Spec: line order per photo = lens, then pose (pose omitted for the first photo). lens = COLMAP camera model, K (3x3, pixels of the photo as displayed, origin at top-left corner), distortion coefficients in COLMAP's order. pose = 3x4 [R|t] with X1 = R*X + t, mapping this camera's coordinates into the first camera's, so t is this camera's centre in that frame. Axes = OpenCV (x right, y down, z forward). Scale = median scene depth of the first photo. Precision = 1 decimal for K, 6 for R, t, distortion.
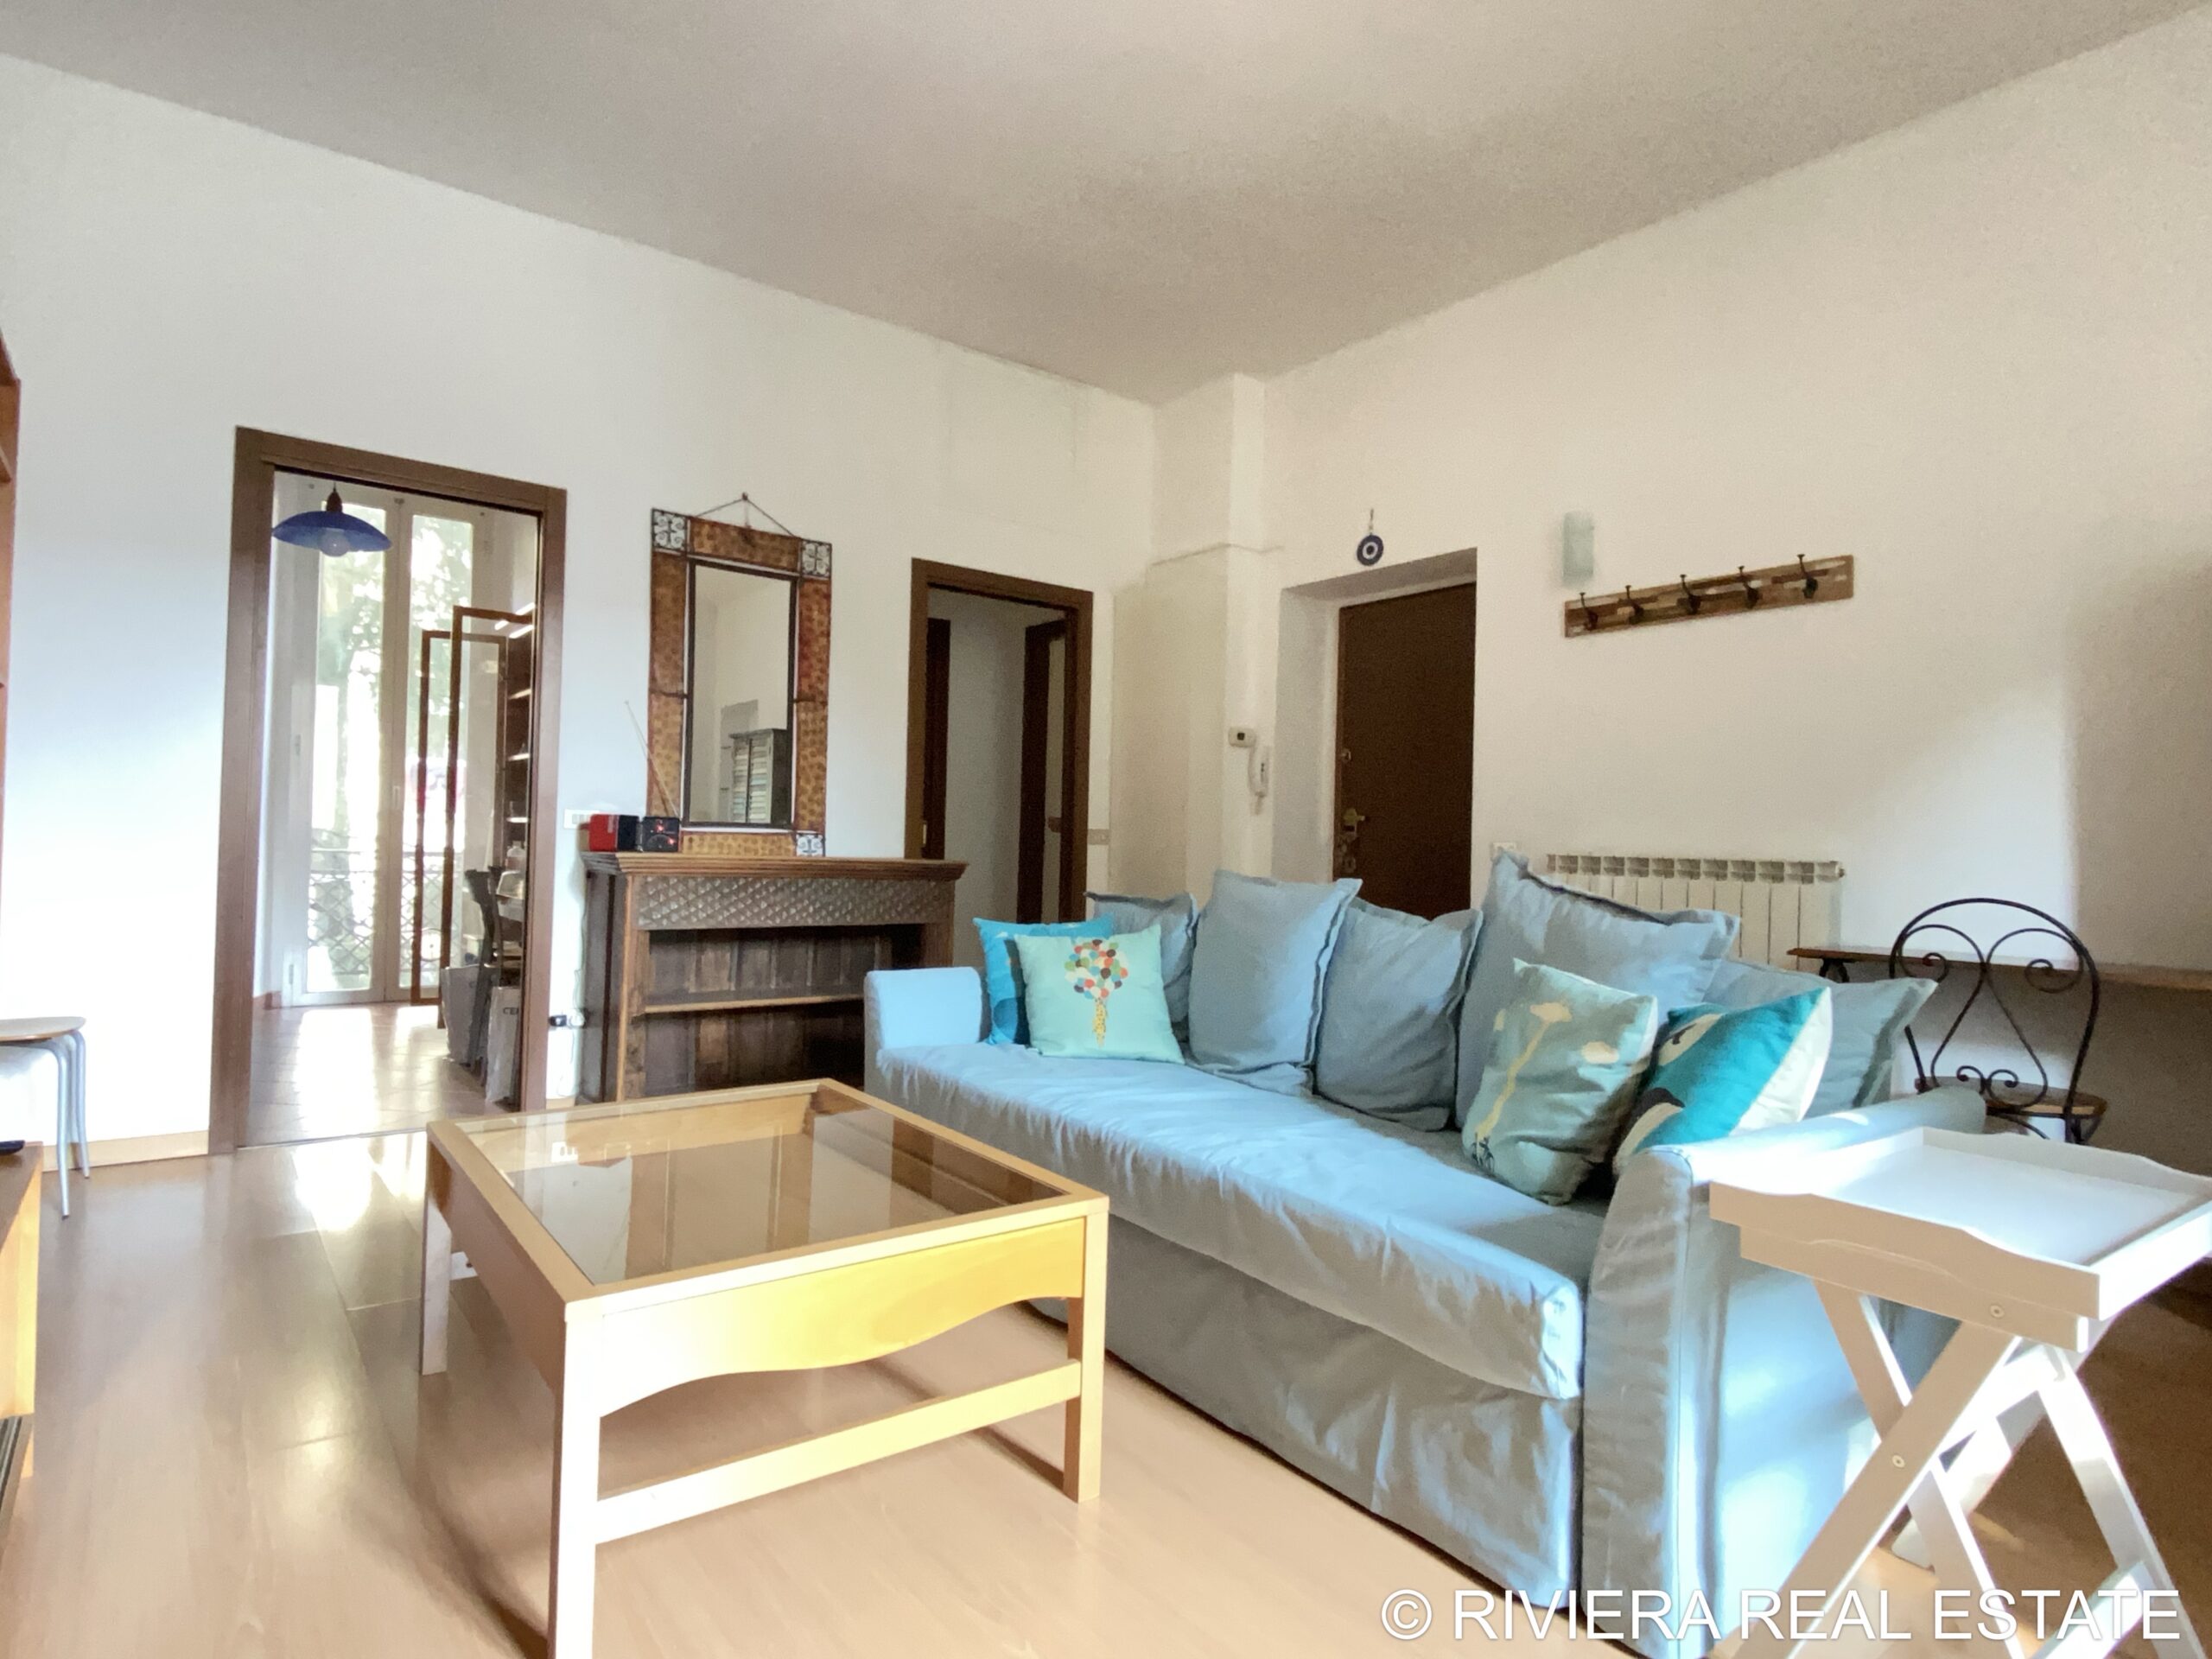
lens RADIAL K [[1200.6, 0, 1121.8], [0, 1200.6, 846.1], [0, 0, 1]] dist [0.025320, -0.026035]
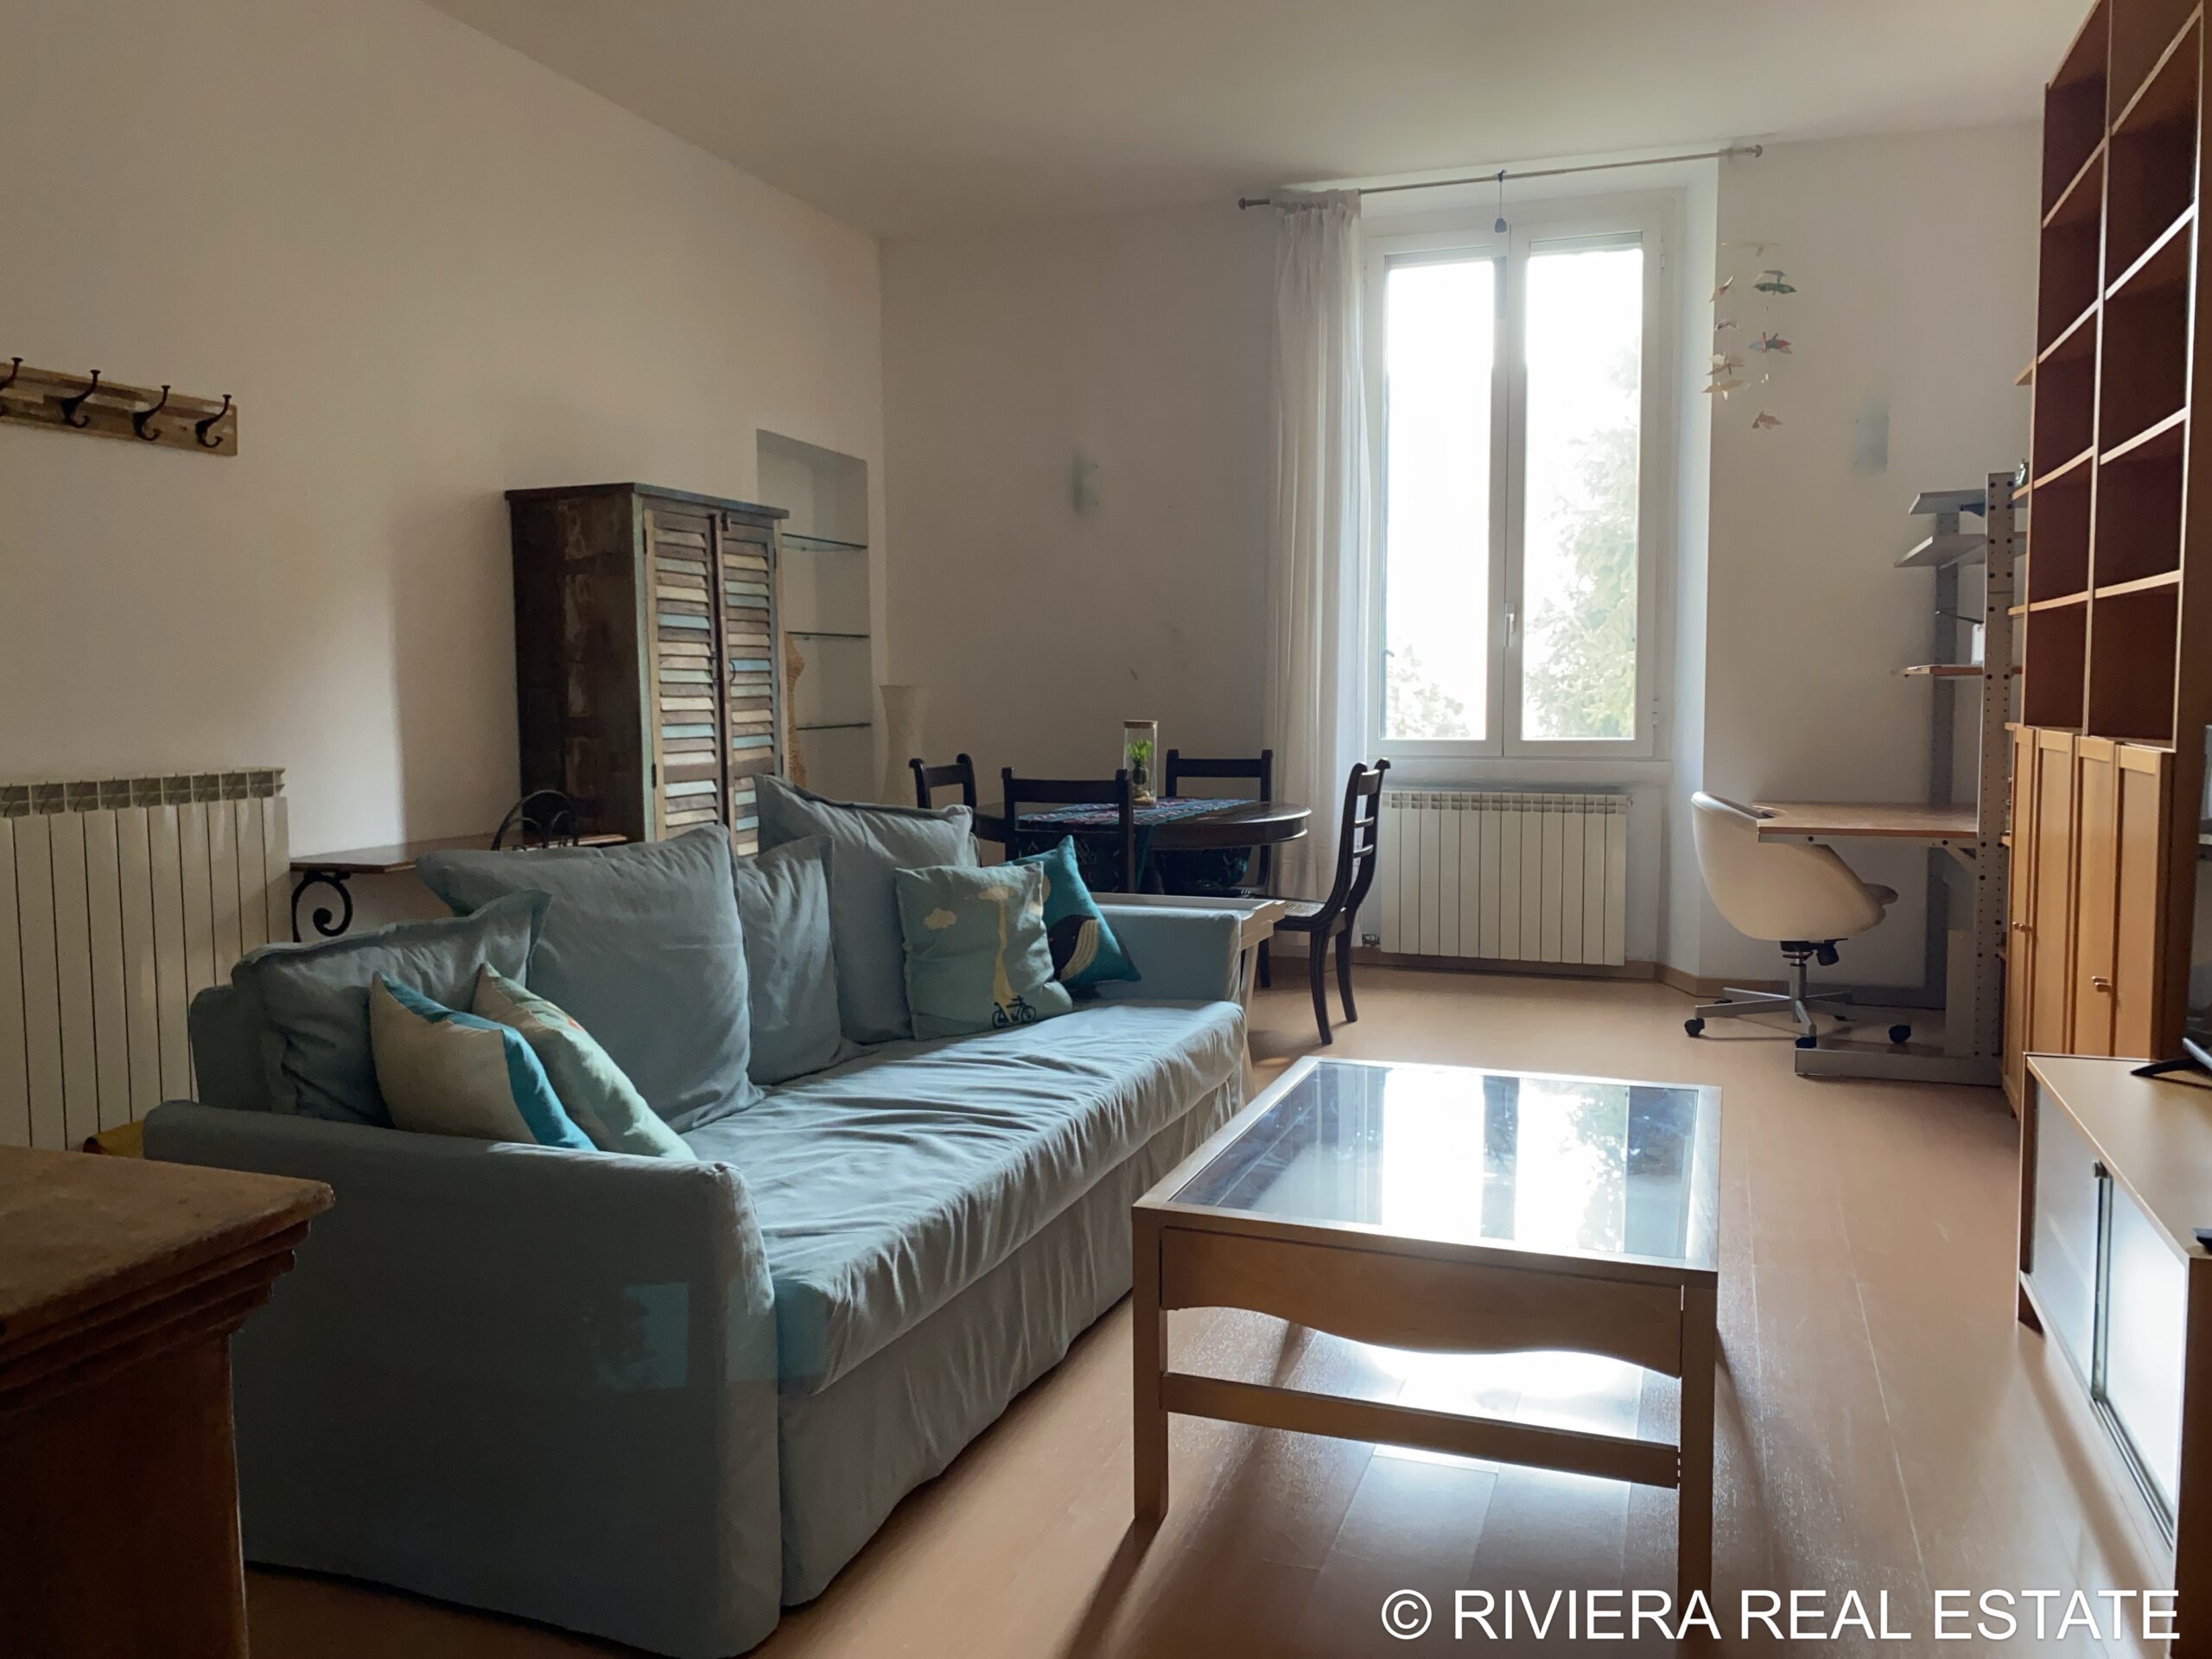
lens RADIAL K [[1674.5, 0, 1123.8], [0, 1674.5, 810.3], [0, 0, 1]] dist [0.048272, -0.070497]
pose [[-0.547687, -0.083844, 0.832472, -0.585291], [-0.006671, 0.995372, 0.095862, -0.060668], [-0.836657, 0.046949, -0.545712, 0.893916]]
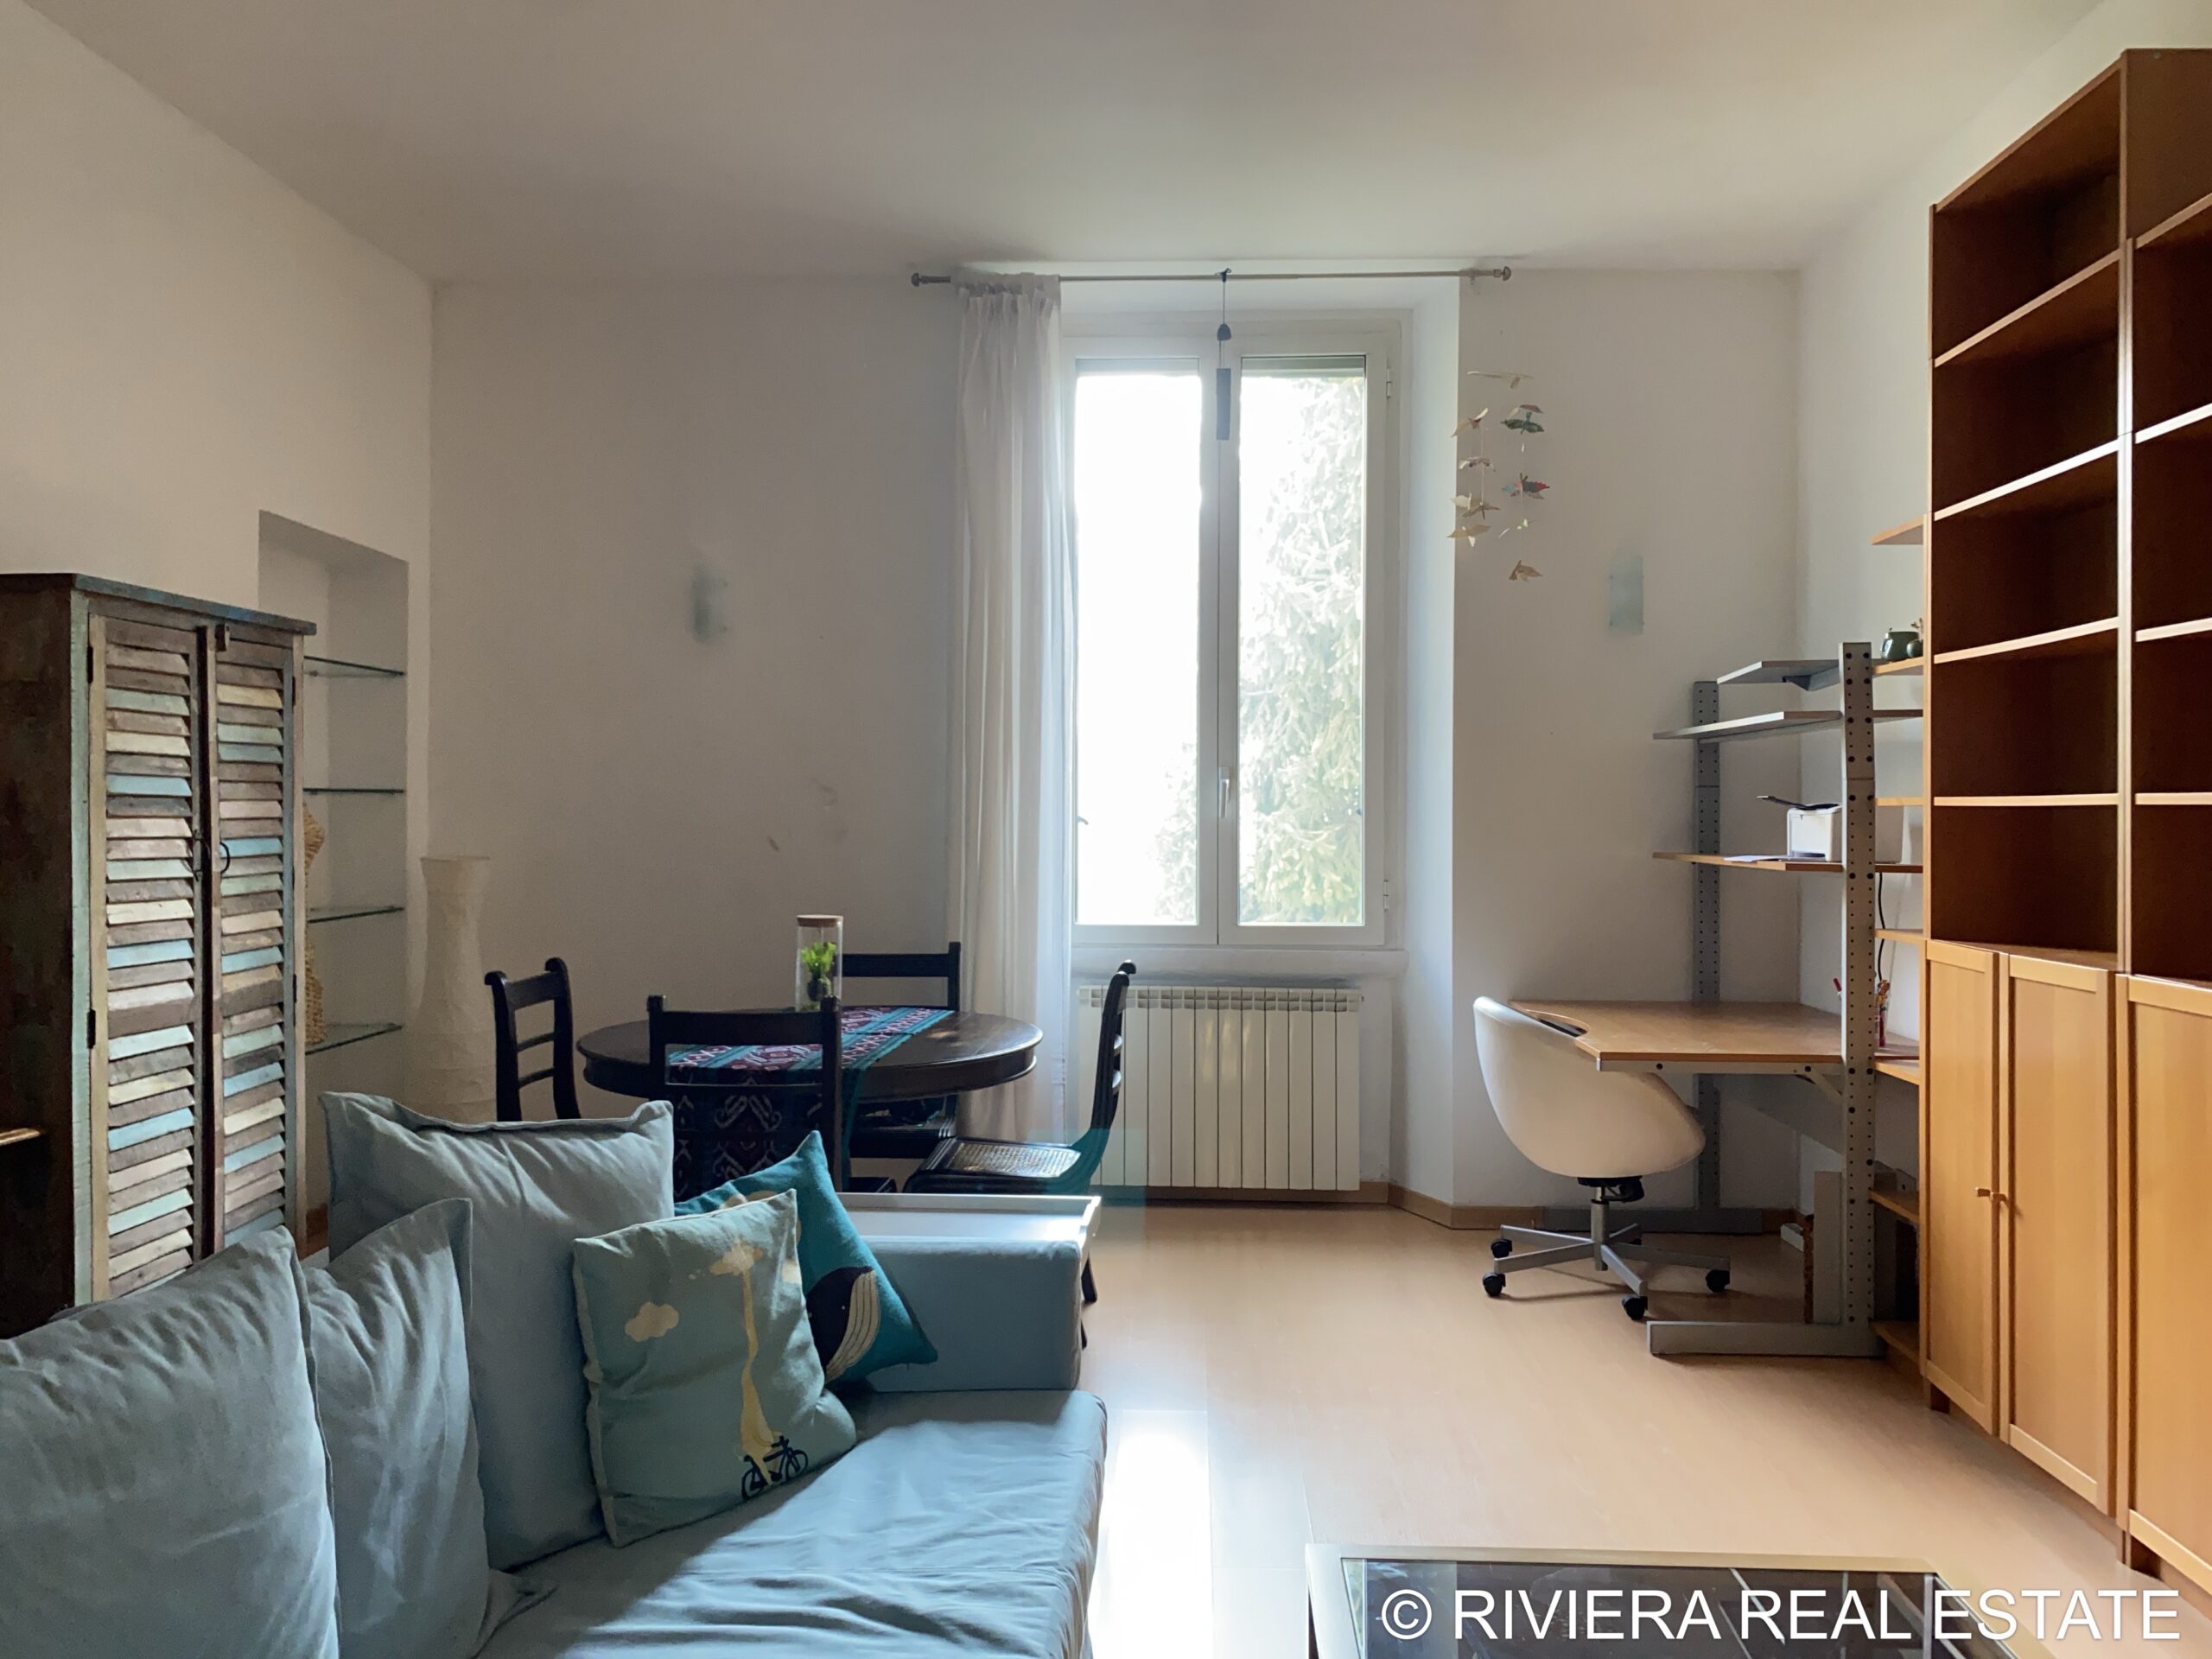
lens RADIAL K [[1674.5, 0, 1111.1], [0, 1674.5, 806.0], [0, 0, 1]] dist [0.048272, -0.070497]
pose [[-0.763337, -0.024775, 0.645526, -0.265848], [-0.021775, 0.999683, 0.012619, -0.087470], [-0.645634, -0.004424, -0.763634, 0.810837]]
